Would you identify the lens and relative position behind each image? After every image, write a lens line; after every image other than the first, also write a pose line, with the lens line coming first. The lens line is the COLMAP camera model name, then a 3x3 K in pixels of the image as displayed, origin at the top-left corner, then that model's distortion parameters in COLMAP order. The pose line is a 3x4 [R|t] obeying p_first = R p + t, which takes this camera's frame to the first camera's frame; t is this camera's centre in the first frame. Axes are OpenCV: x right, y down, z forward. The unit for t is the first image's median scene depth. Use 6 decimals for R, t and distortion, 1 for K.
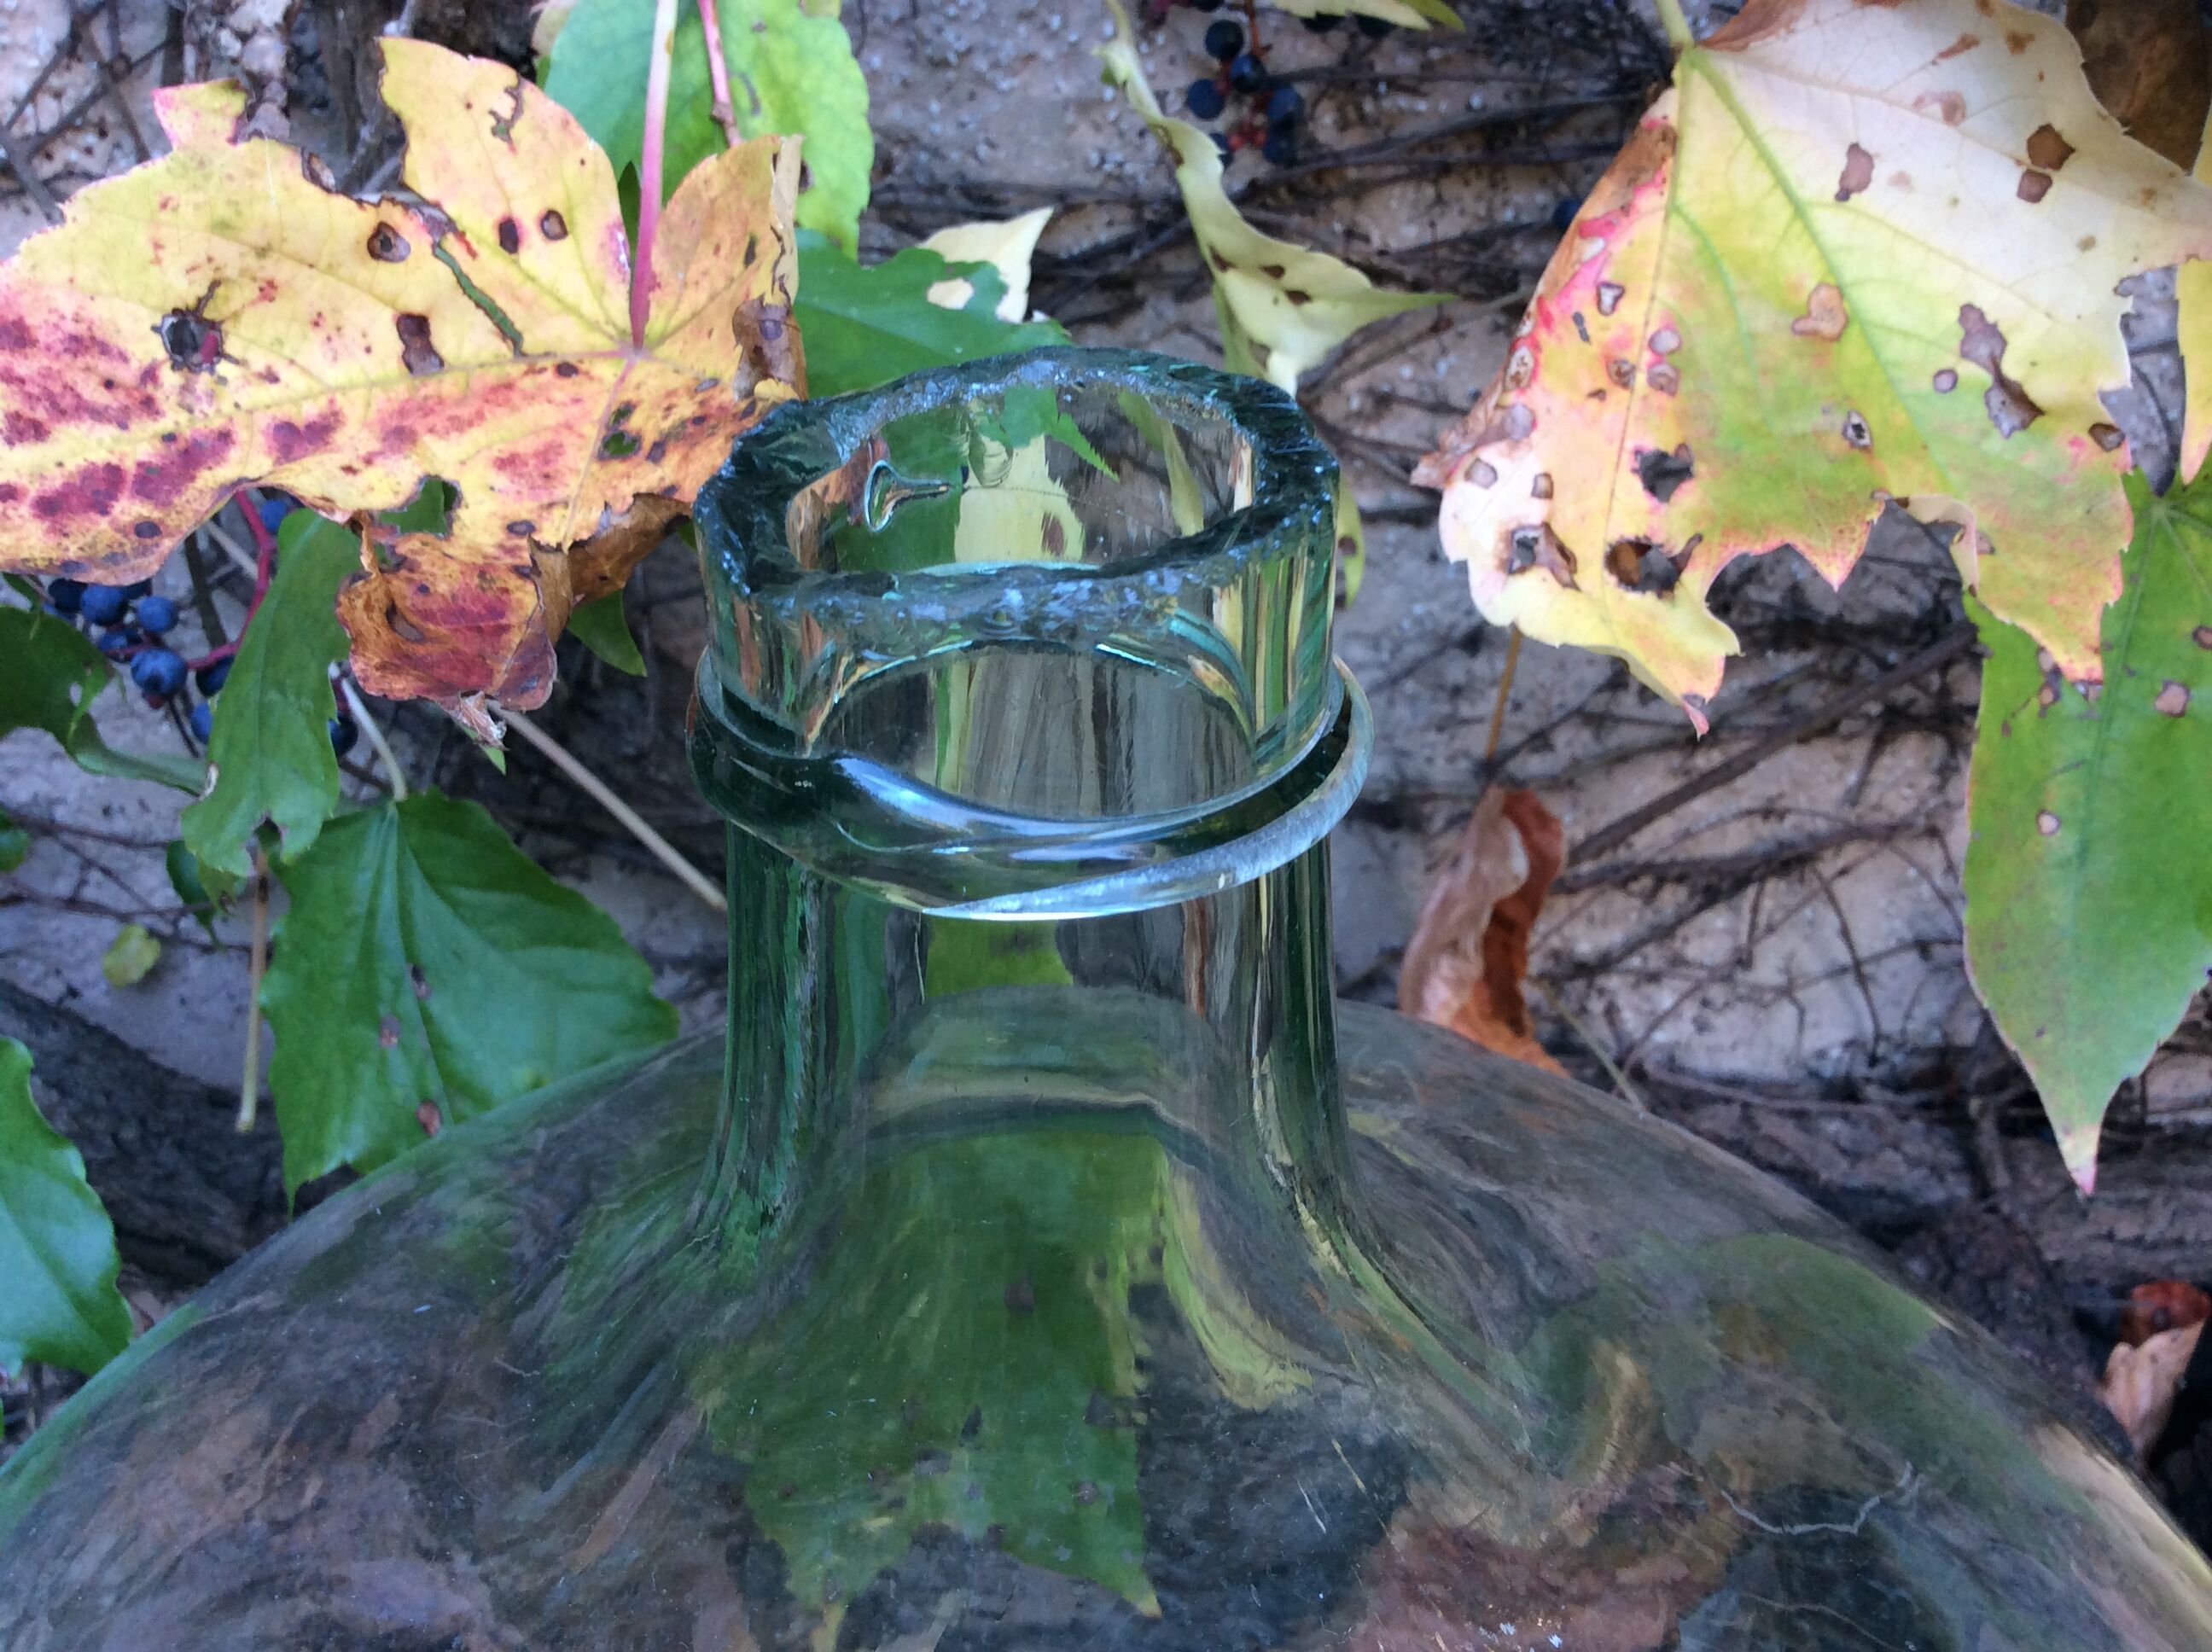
lens RADIAL K [[2102.7, 0, 1106.0], [0, 2102.7, 826.0], [0, 0, 1]] dist [0.141858, -0.360607]
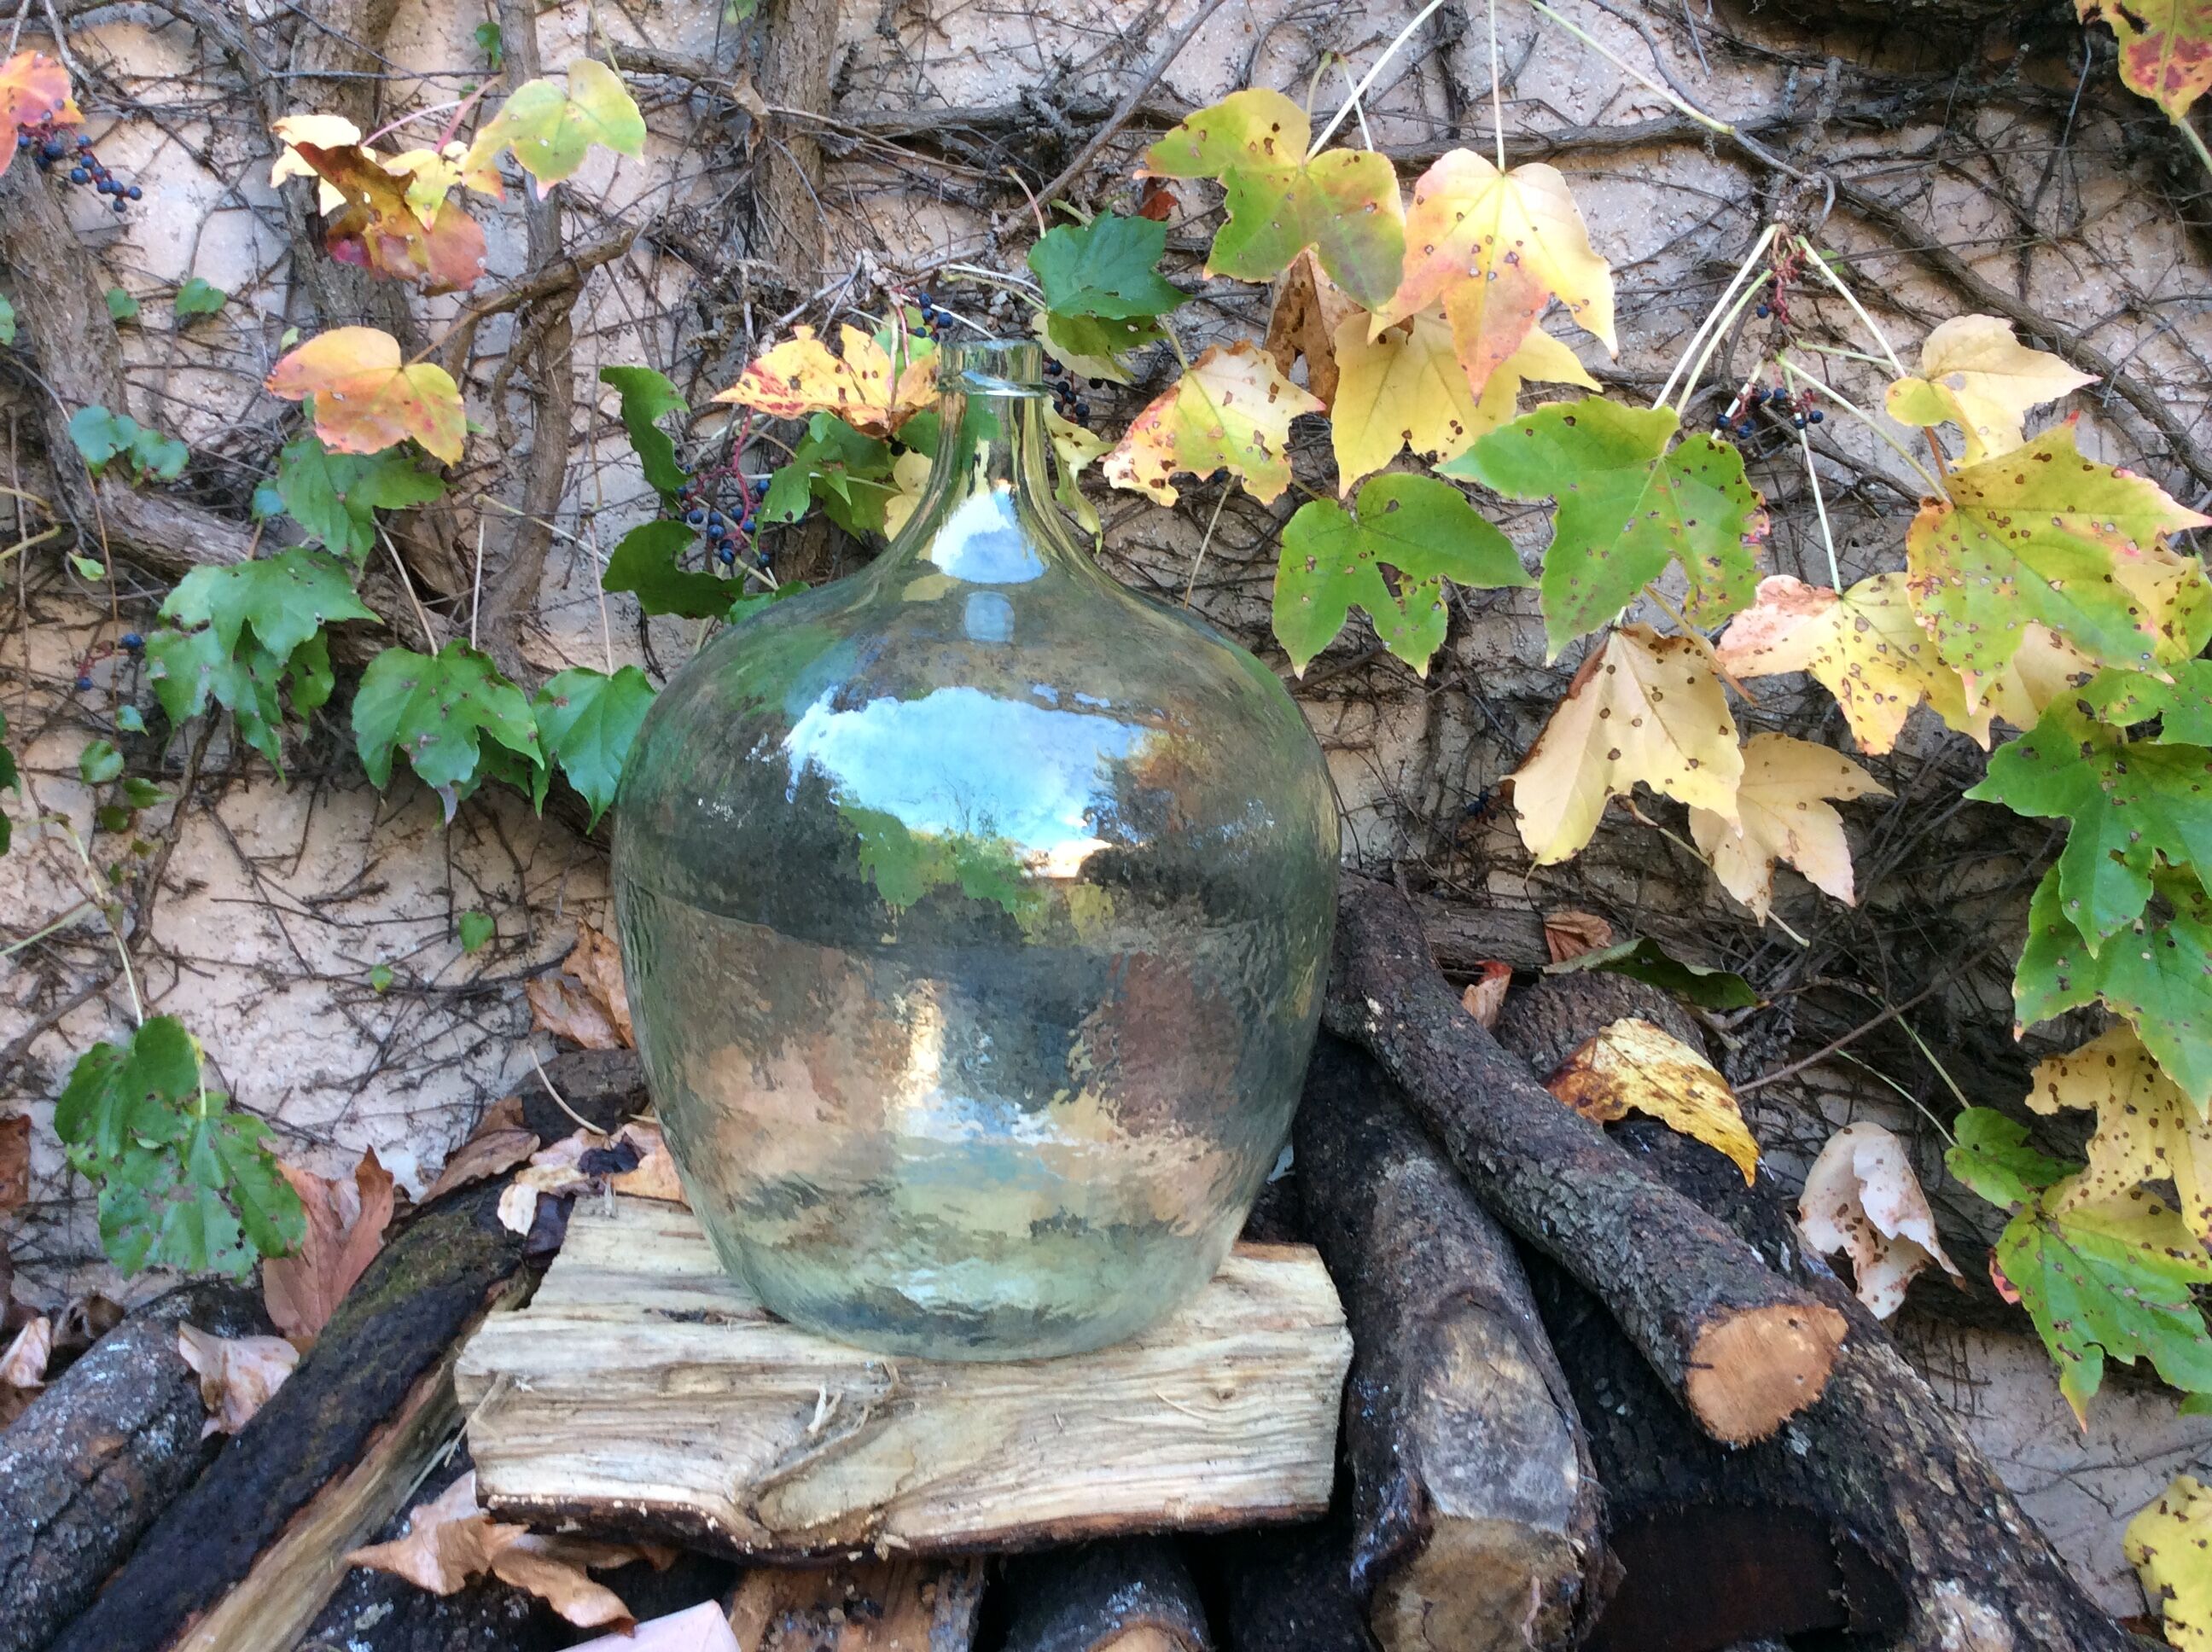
lens RADIAL K [[2015.0, 0, 1122.8], [0, 2015.0, 802.6], [0, 0, 1]] dist [0.131359, -0.302415]
pose [[0.998998, 0.033359, 0.029842, 0.099508], [-0.023135, 0.955598, -0.293762, 1.380842], [-0.038317, 0.292778, 0.955413, -2.094654]]
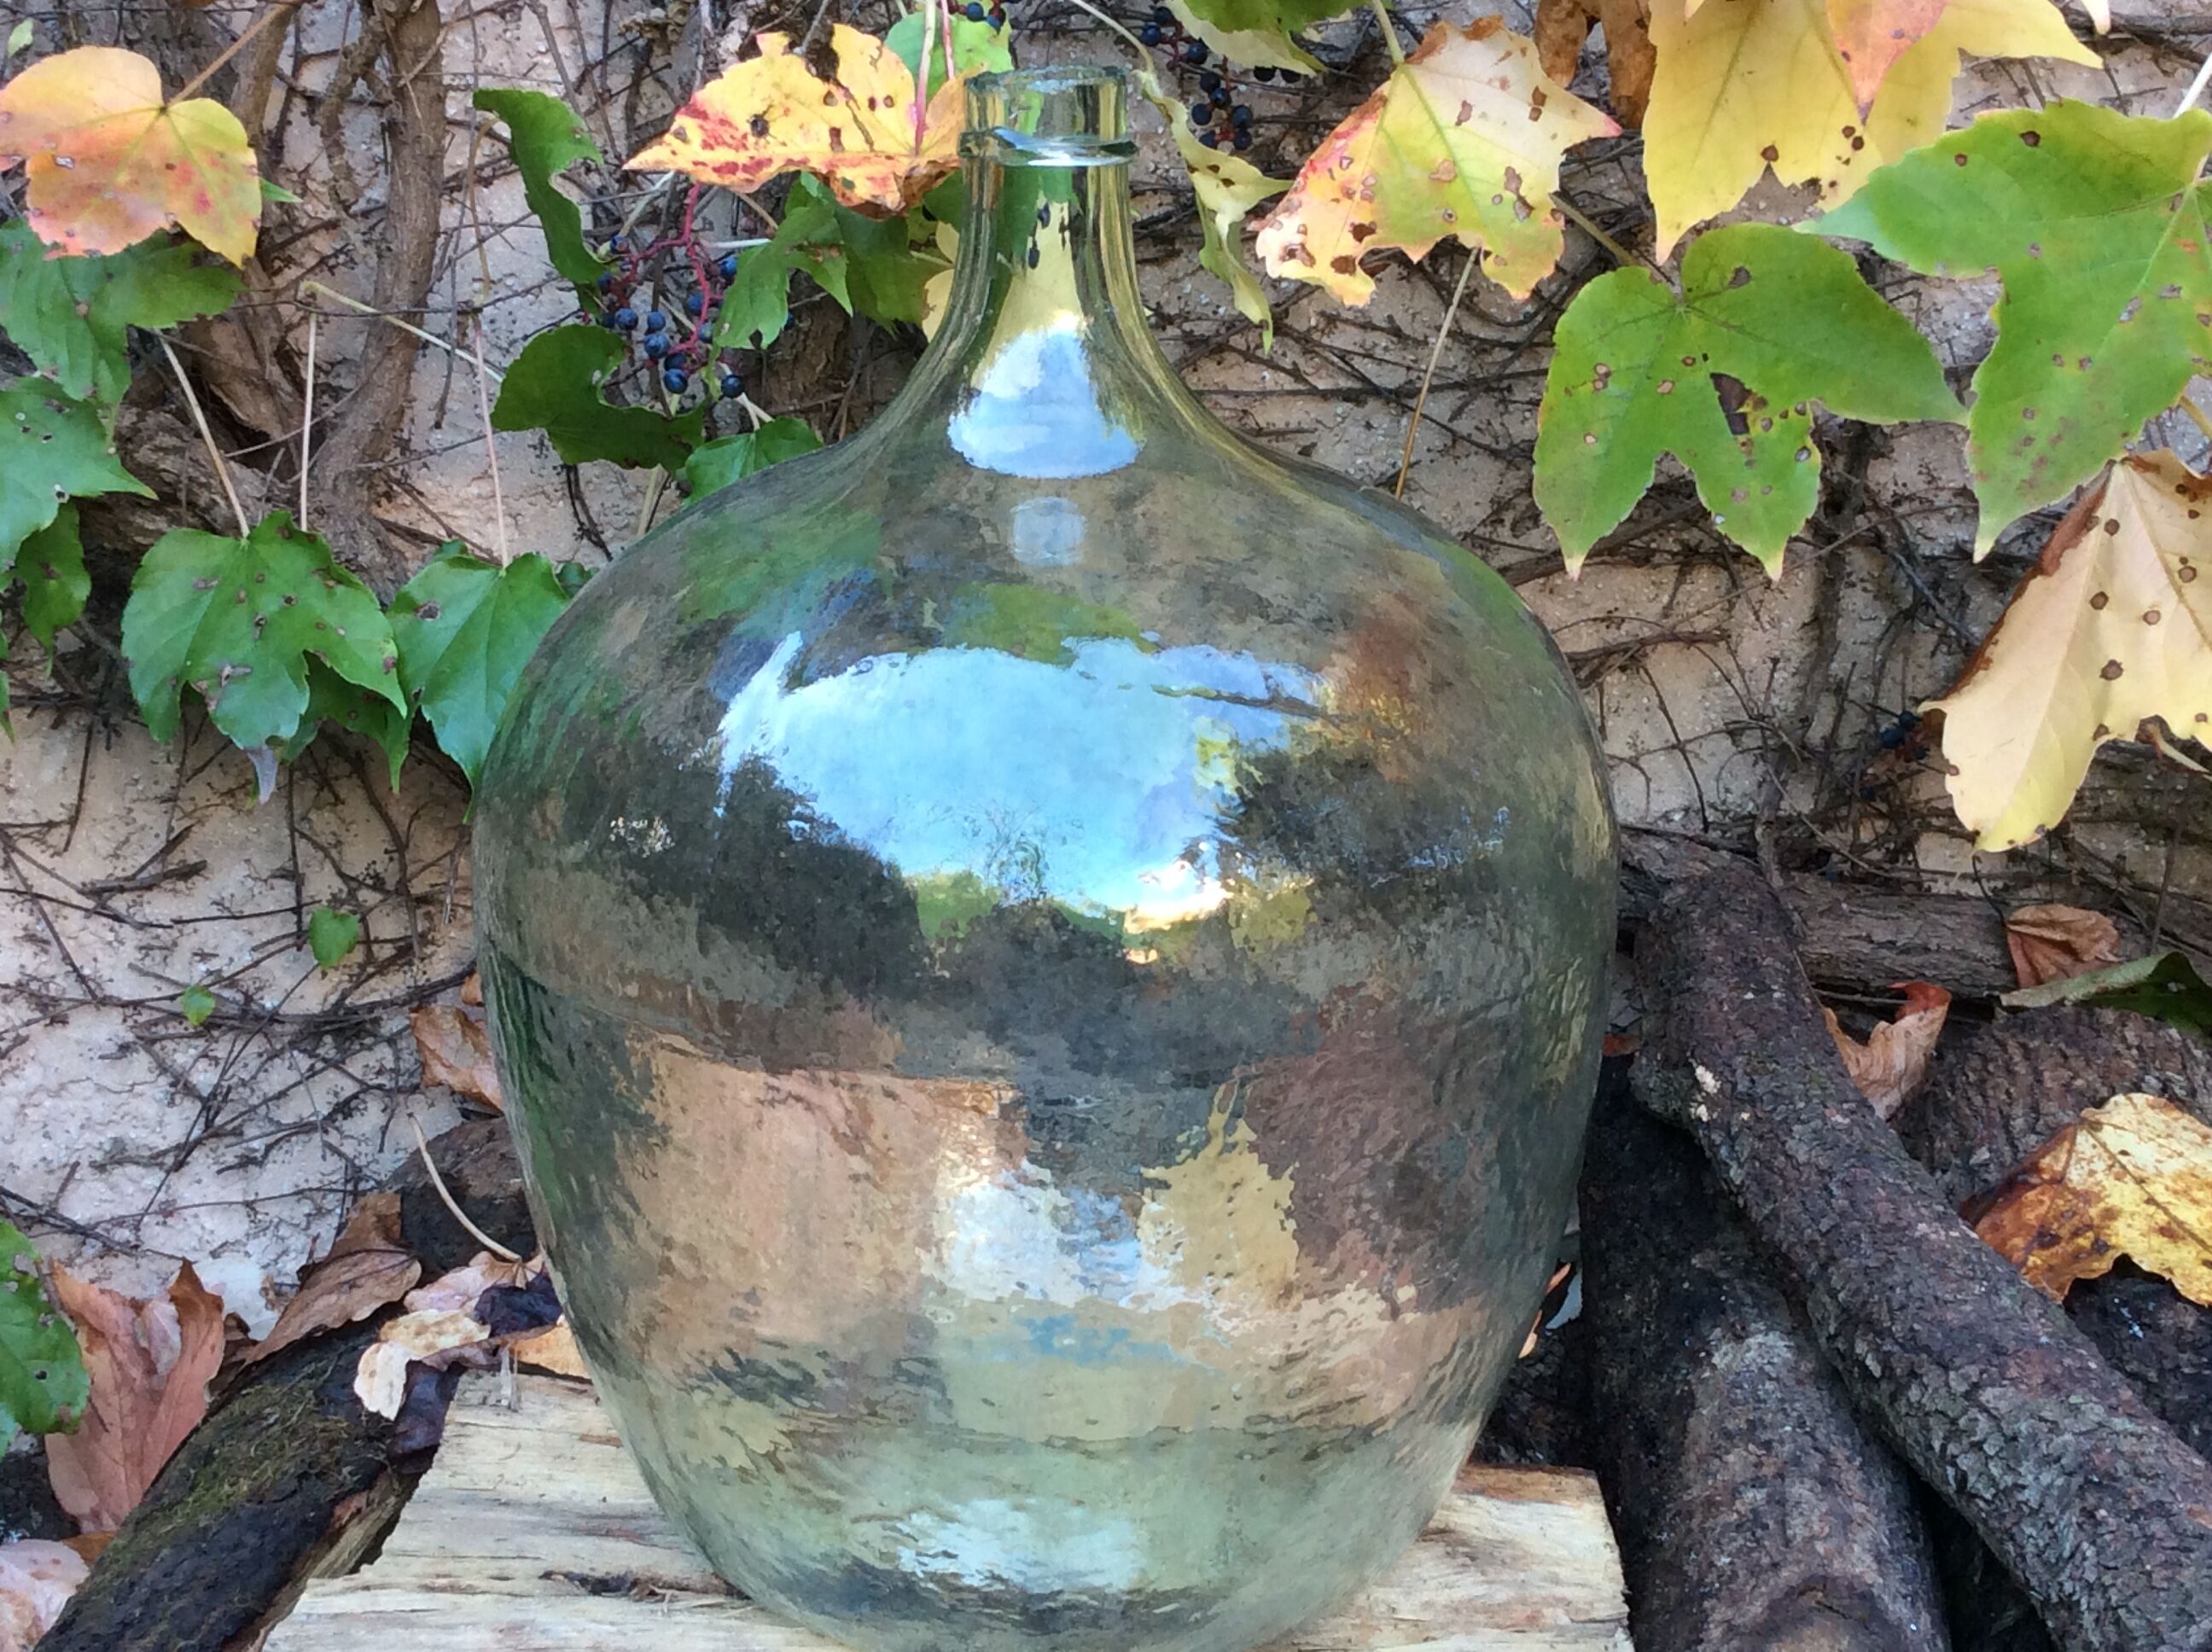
lens RADIAL K [[3105.4, 0, 1115.5], [0, 3105.4, 793.2], [0, 0, 1]] dist [0.156408, -0.390206]
pose [[0.996574, 0.030800, -0.076752, 0.272594], [-0.046747, 0.975366, -0.215581, 1.123548], [0.068222, 0.218430, 0.973465, -2.073708]]
